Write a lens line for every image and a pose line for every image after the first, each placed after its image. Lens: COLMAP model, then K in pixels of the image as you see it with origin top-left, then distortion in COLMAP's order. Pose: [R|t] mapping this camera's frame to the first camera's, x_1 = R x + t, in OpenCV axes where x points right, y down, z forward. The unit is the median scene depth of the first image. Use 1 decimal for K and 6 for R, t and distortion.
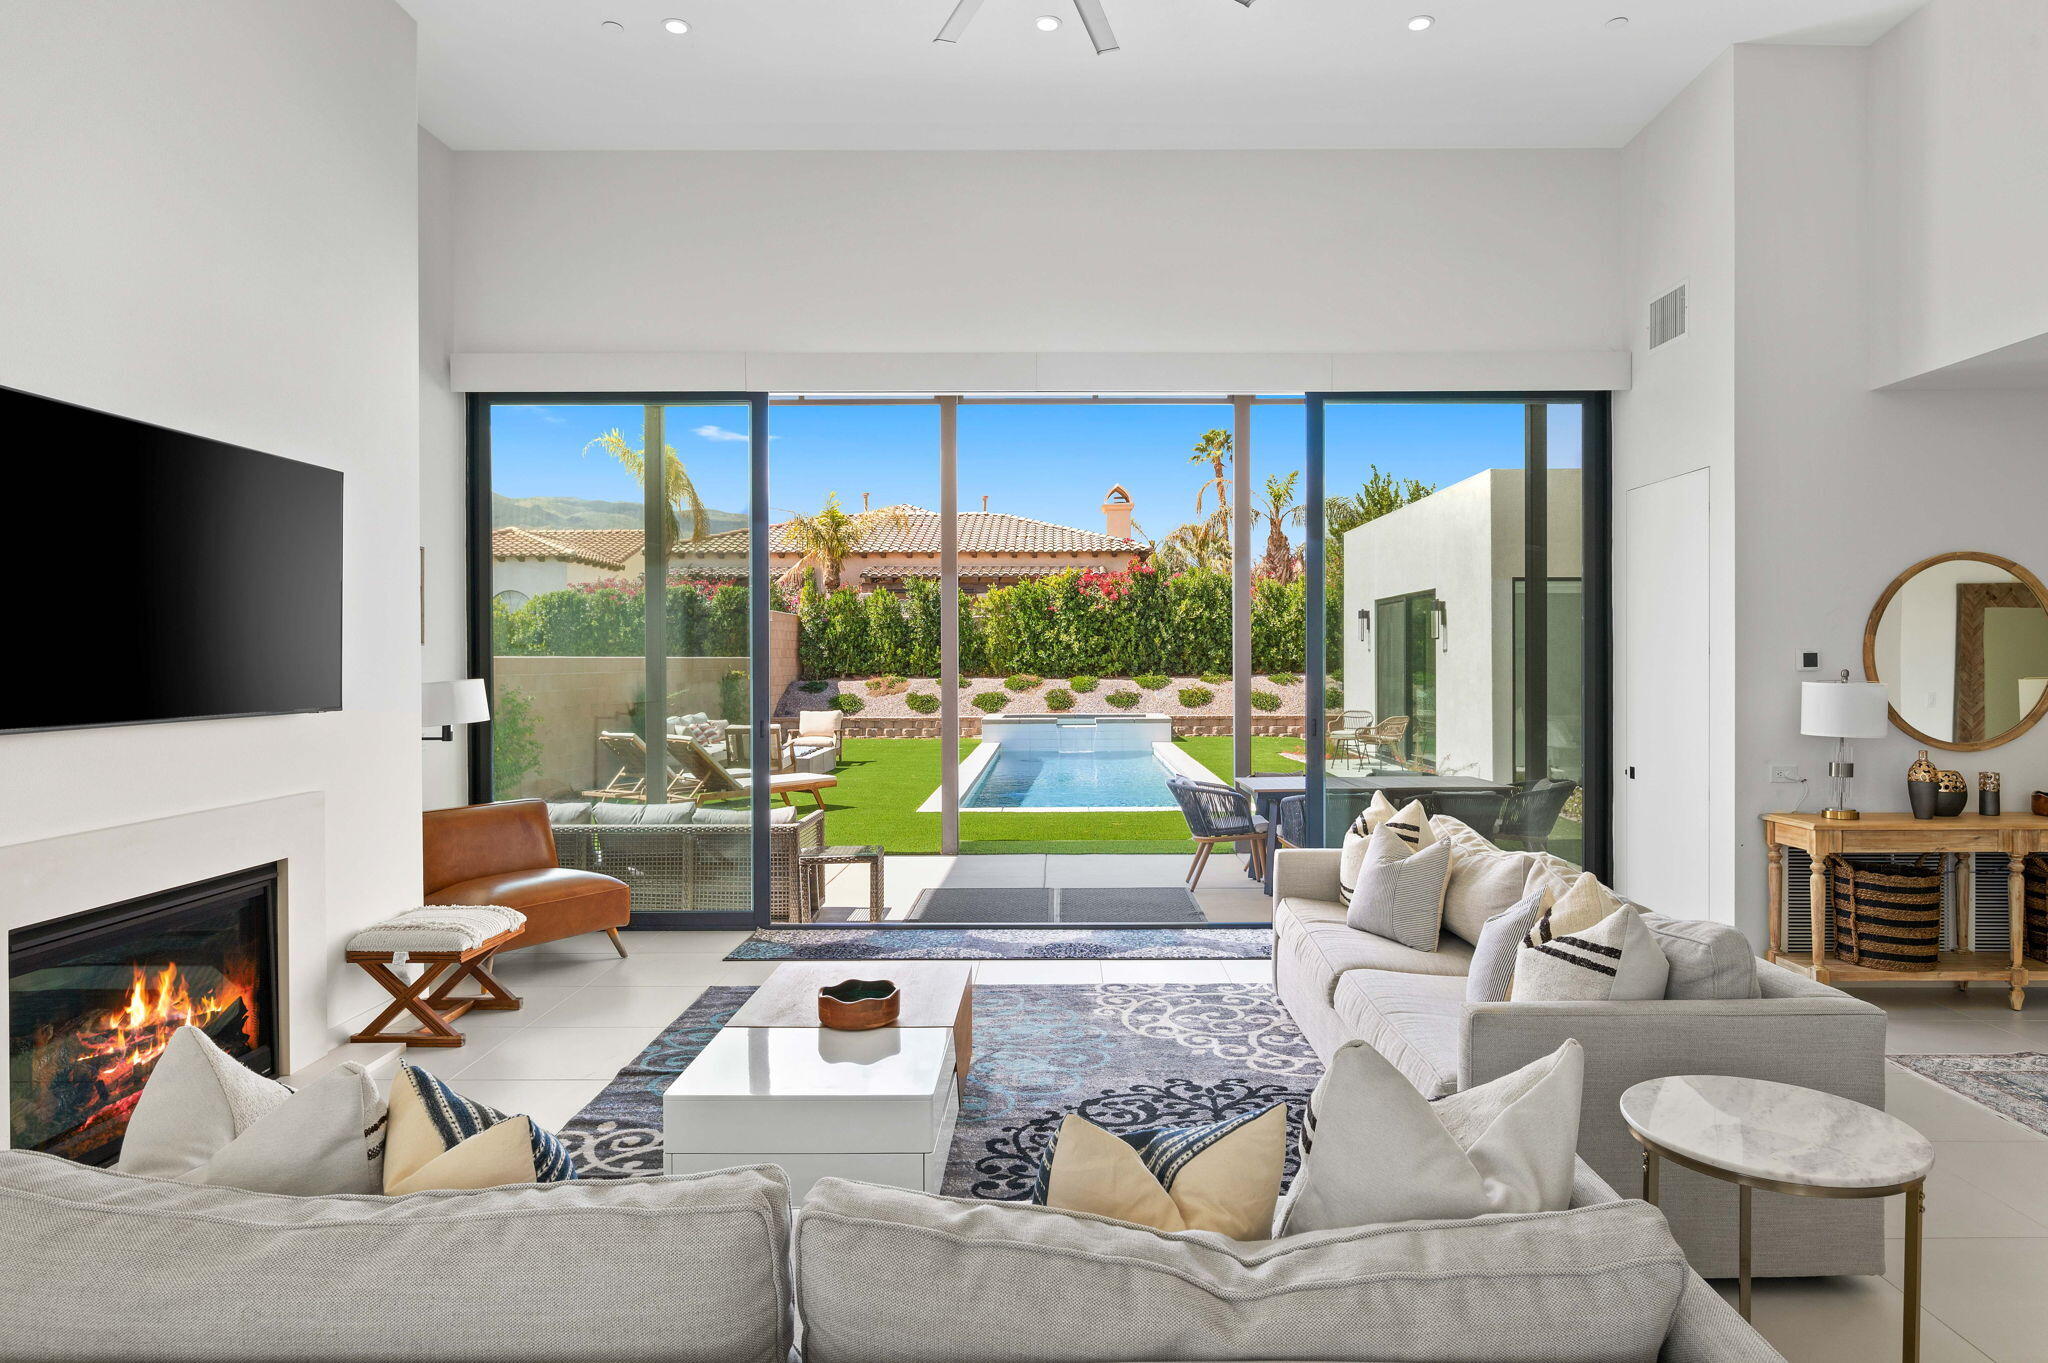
lens RADIAL K [[1163.7, 0, 1061.0], [0, 1163.7, 677.0], [0, 0, 1]] dist [-0.005215, -0.000842]
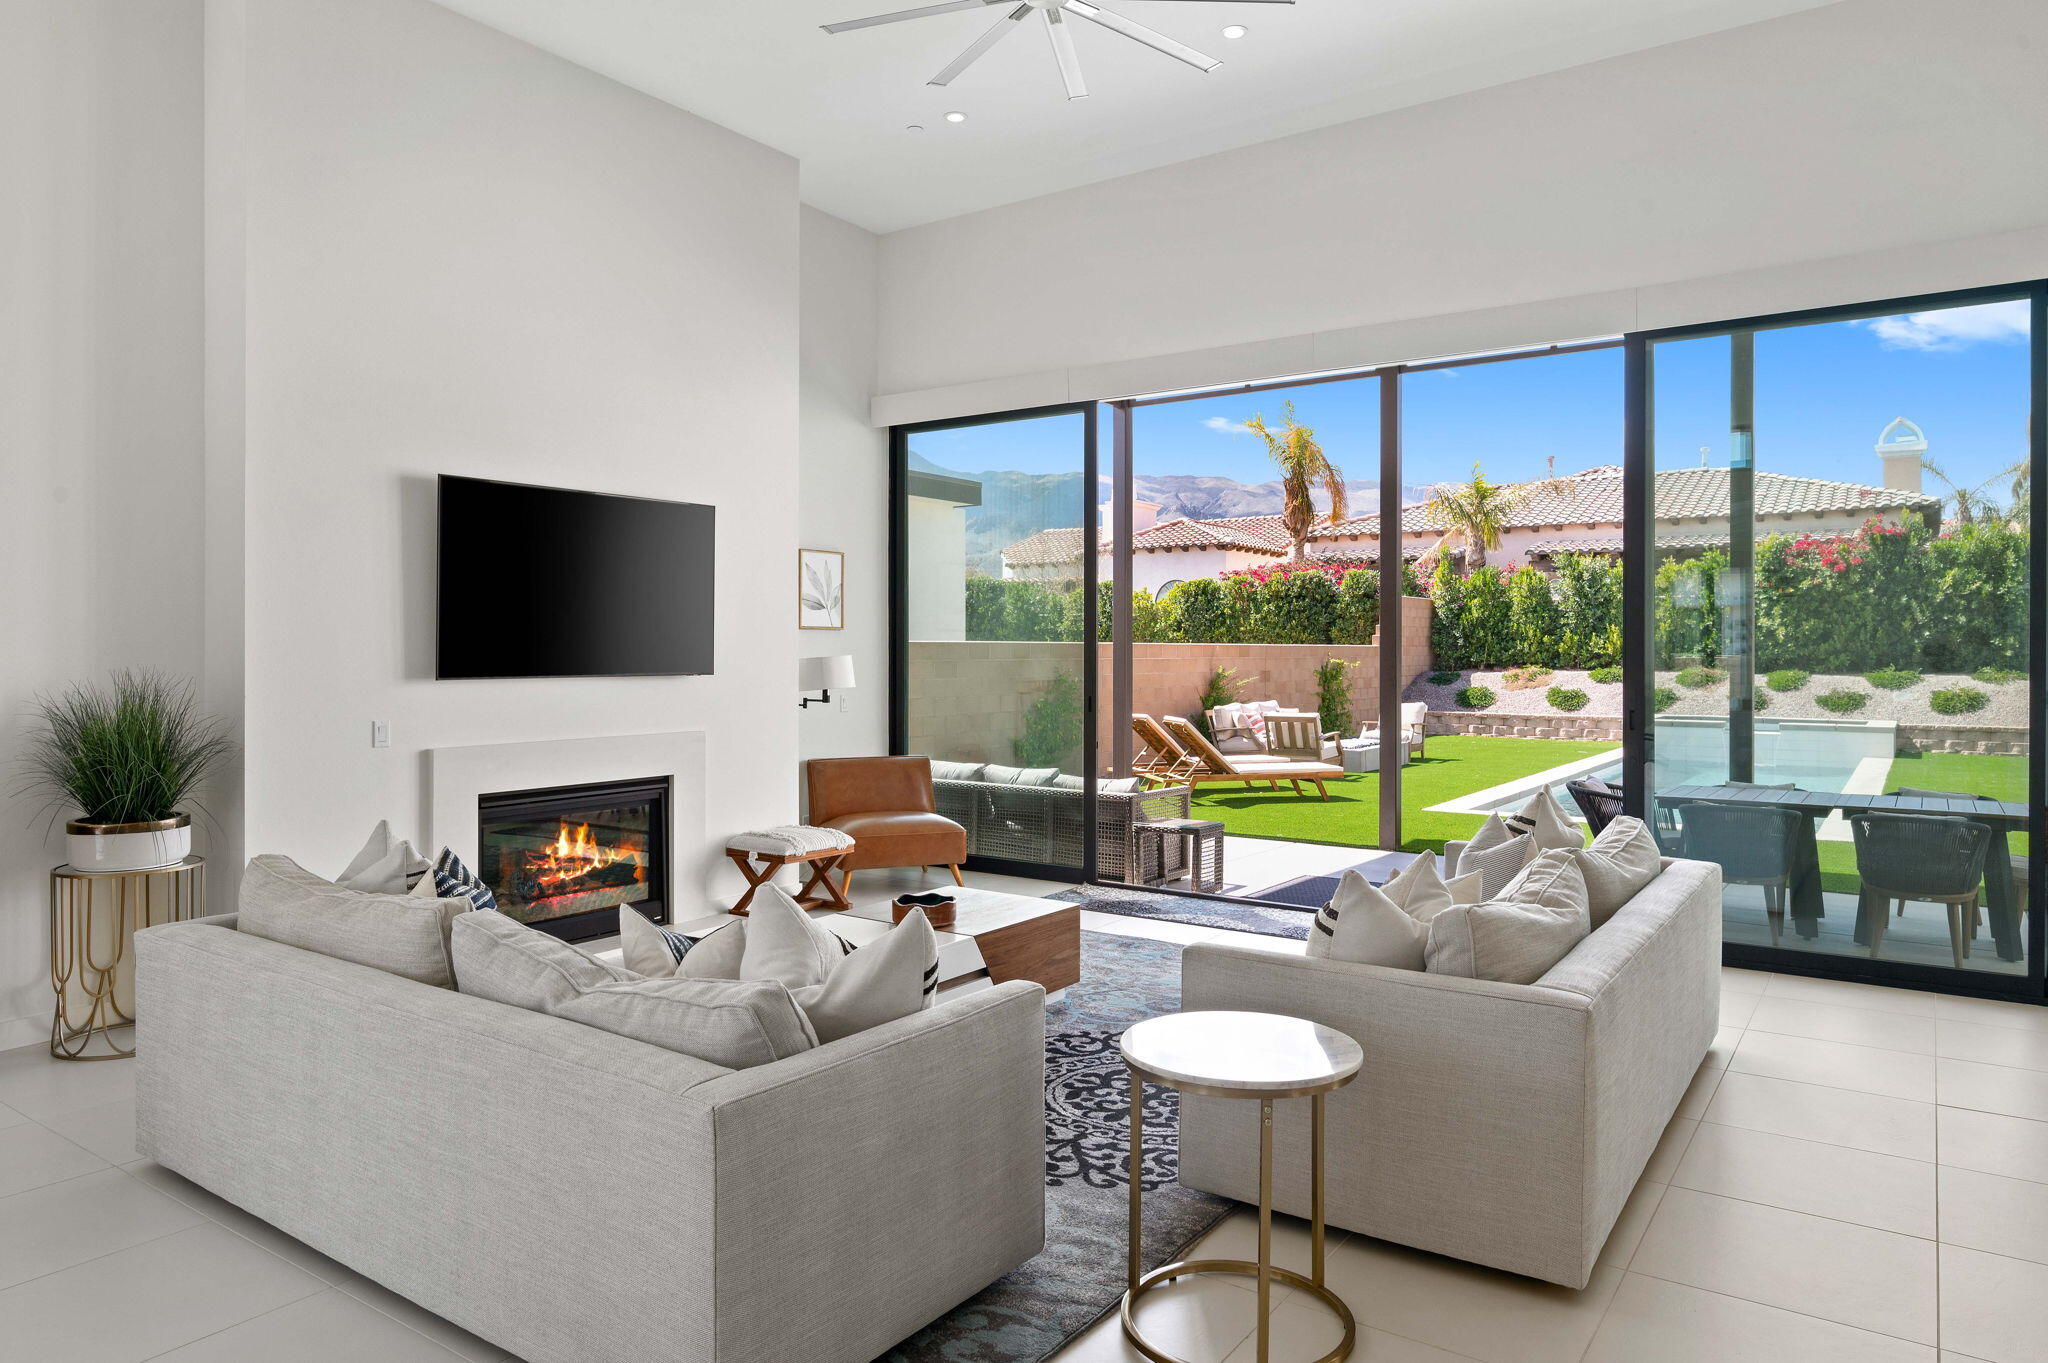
lens RADIAL K [[1291.8, 0, 1022.2], [0, 1291.8, 657.8], [0, 0, 1]] dist [0.000768, 0.002172]
pose [[0.817964, 0.008567, -0.575206, 0.097377], [-0.013902, 0.999891, -0.004878, 0.001987], [0.575102, 0.011987, 0.817994, -0.011127]]
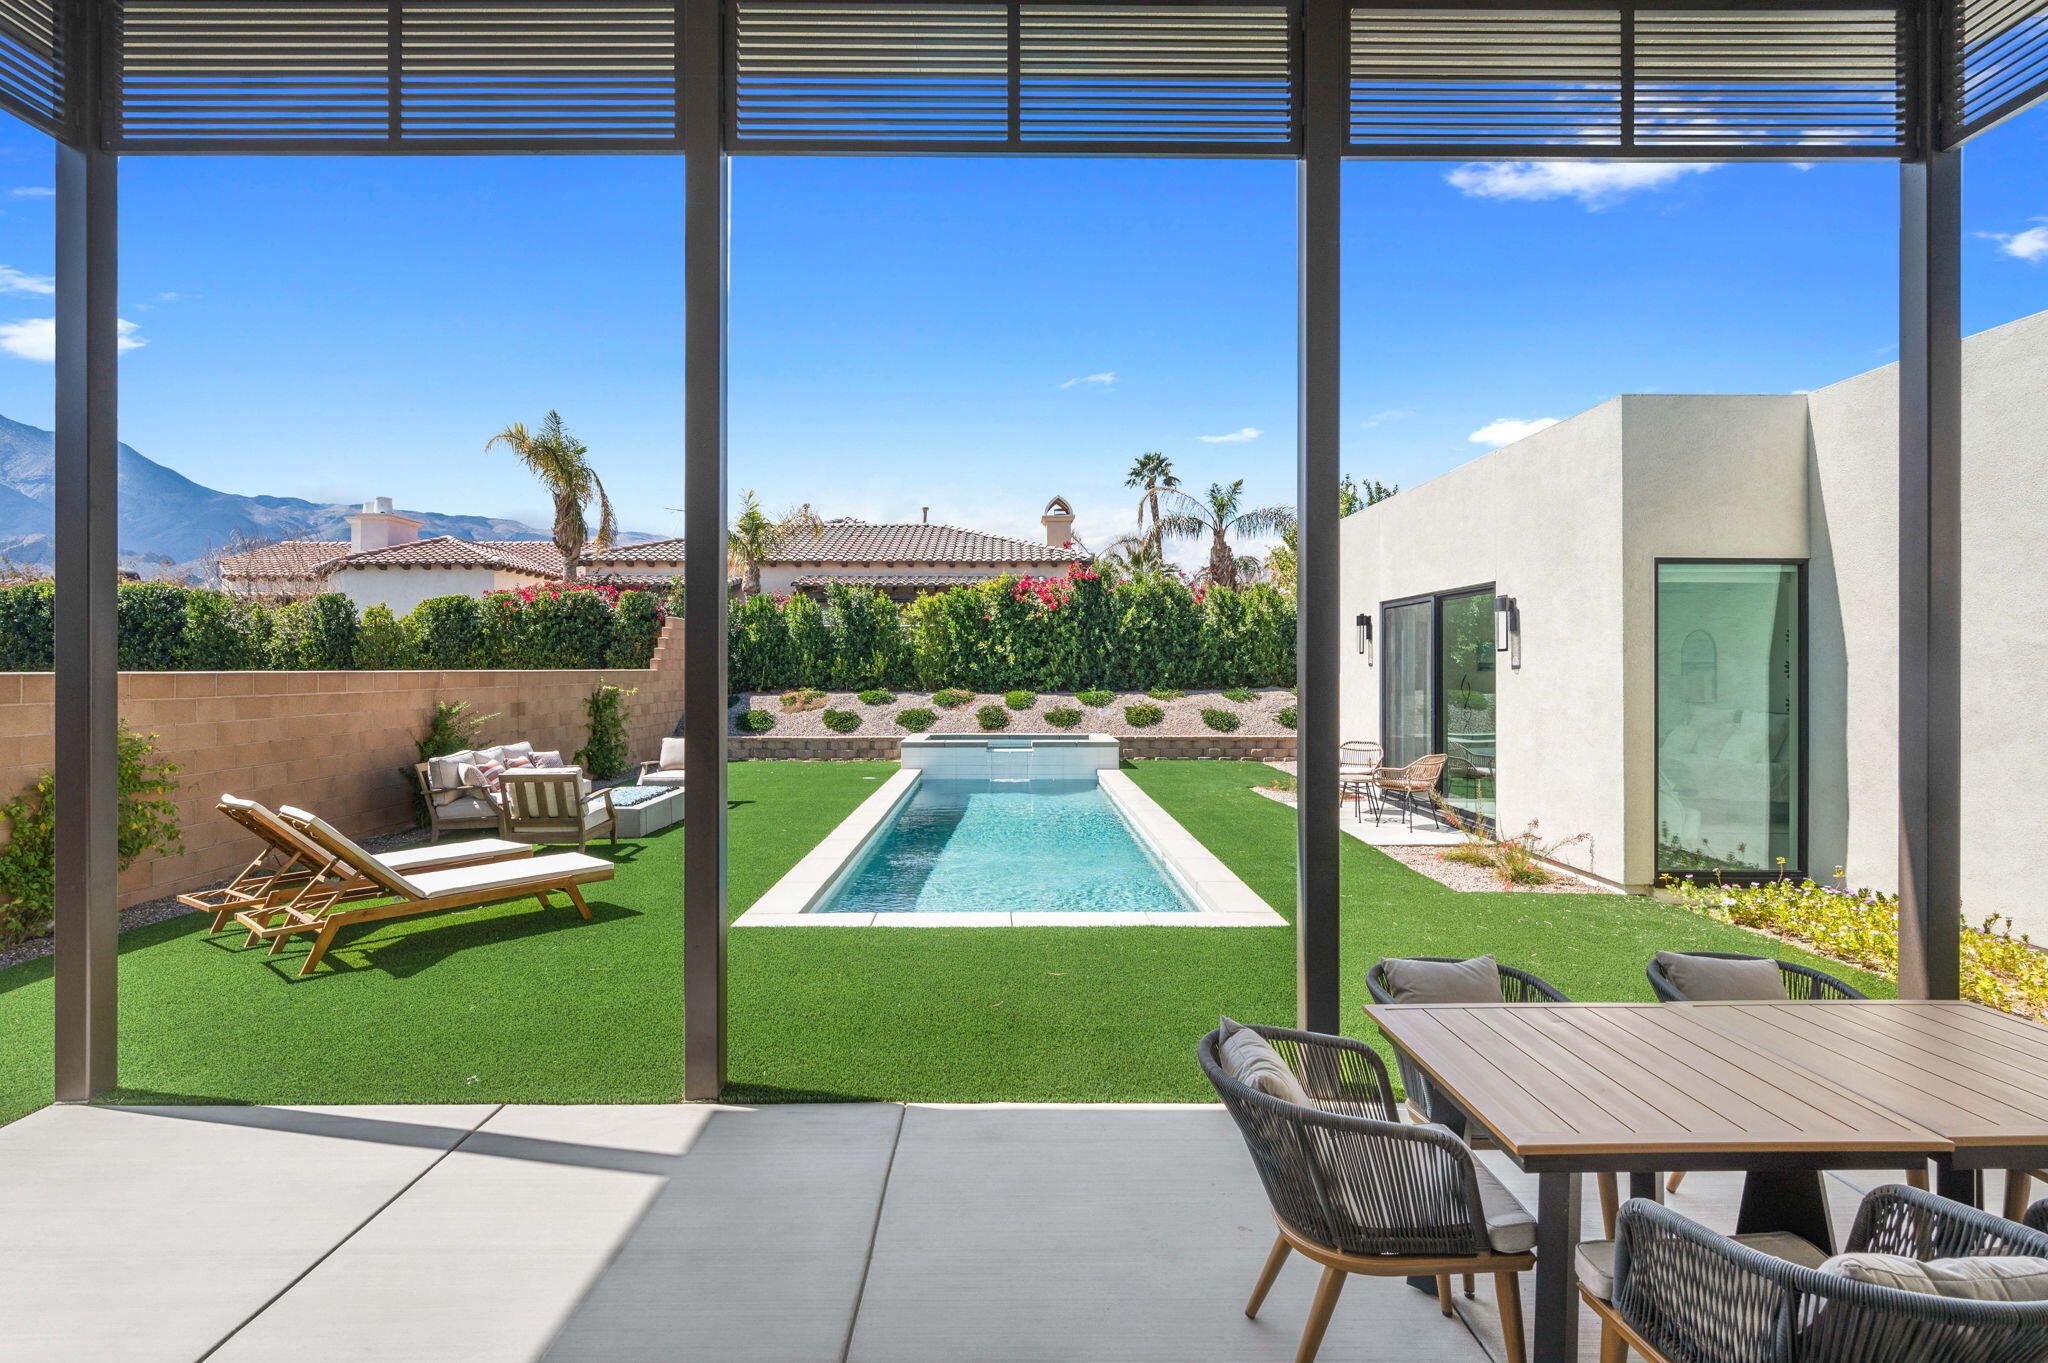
lens RADIAL K [[996.3, 0, 1017.7], [0, 996.3, 670.7], [0, 0, 1]] dist [0.001100, 0.000231]
pose [[0.999955, 0.003649, 0.008701, 0.010678], [-0.003530, 0.999901, -0.013646, -0.006055], [-0.008750, 0.013615, 0.999869, 0.219177]]
